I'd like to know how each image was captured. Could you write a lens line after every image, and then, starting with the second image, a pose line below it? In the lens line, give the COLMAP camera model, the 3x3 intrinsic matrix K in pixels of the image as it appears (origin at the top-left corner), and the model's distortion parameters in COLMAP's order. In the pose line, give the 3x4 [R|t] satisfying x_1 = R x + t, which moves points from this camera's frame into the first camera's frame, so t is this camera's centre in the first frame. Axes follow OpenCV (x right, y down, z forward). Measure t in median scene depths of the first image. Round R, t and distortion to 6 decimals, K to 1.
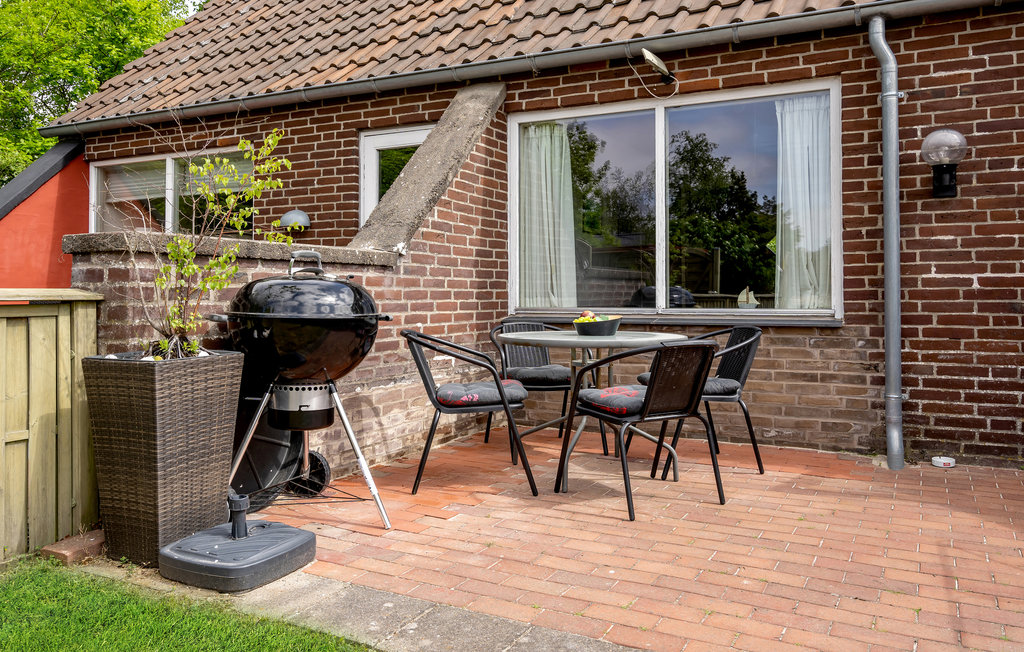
lens RADIAL K [[793.3, 0, 511.6], [0, 793.3, 283.8], [0, 0, 1]] dist [-0.000455, 0.000051]
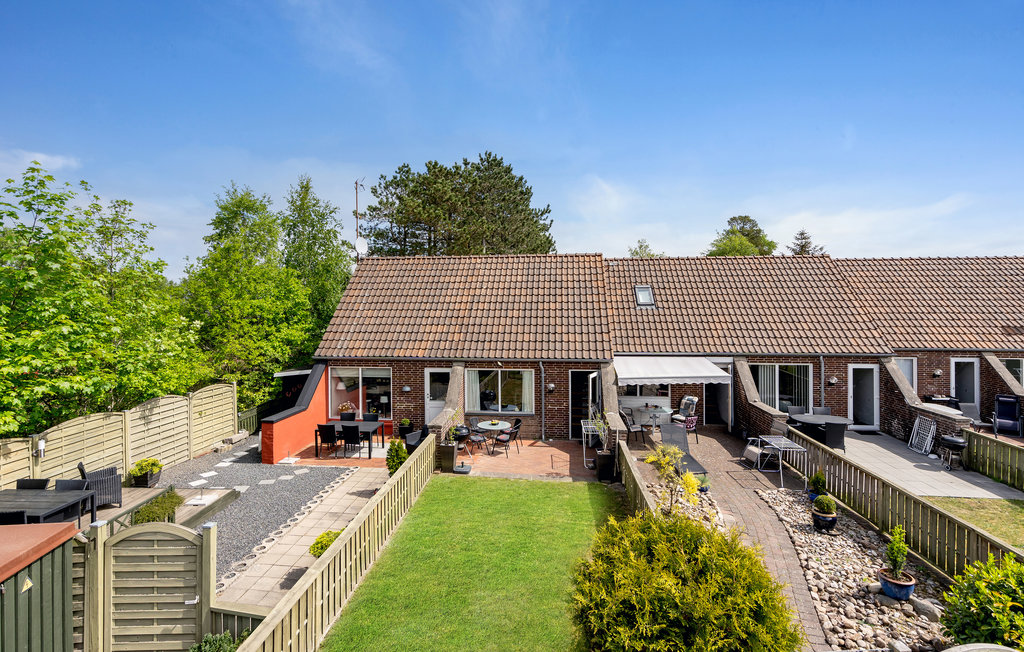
lens RADIAL K [[472.8, 0, 509.6], [0, 472.8, 305.0], [0, 0, 1]] dist [-0.002117, 0.000813]
pose [[0.931519, -0.002565, 0.363683, -0.915453], [-0.002447, 0.999908, 0.013321, -0.750799], [-0.363684, -0.013299, 0.931427, -1.937496]]
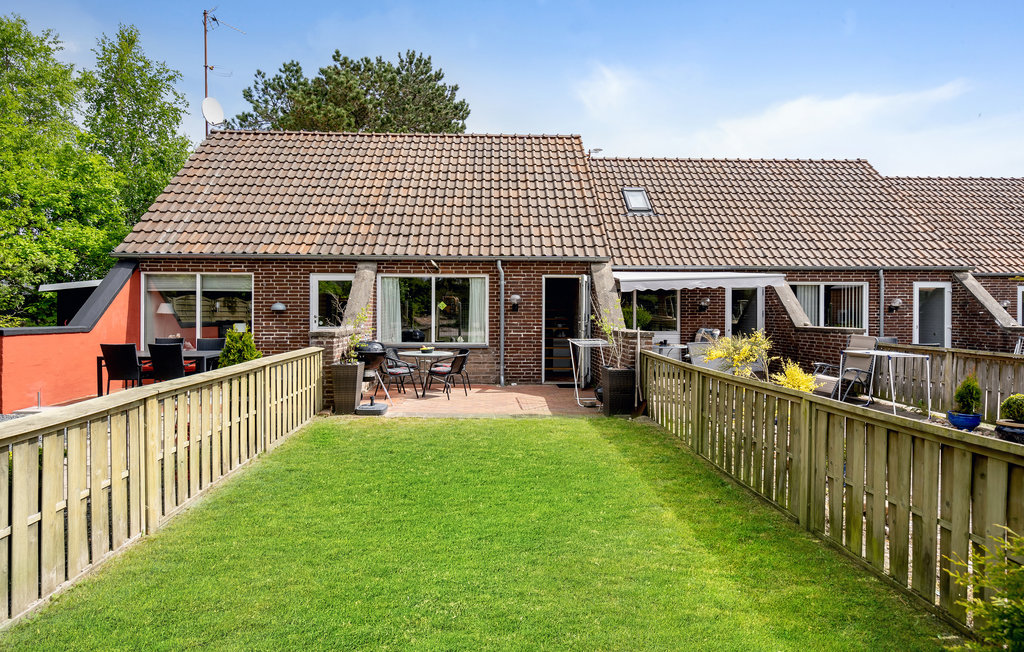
lens RADIAL K [[549.6, 0, 513.7], [0, 549.6, 312.6], [0, 0, 1]] dist [0.004633, 0.000185]
pose [[0.866322, 0.005064, 0.499459, -0.686212], [-0.012923, 0.999841, 0.012277, -0.130229], [-0.499318, -0.017090, 0.866250, -1.125826]]
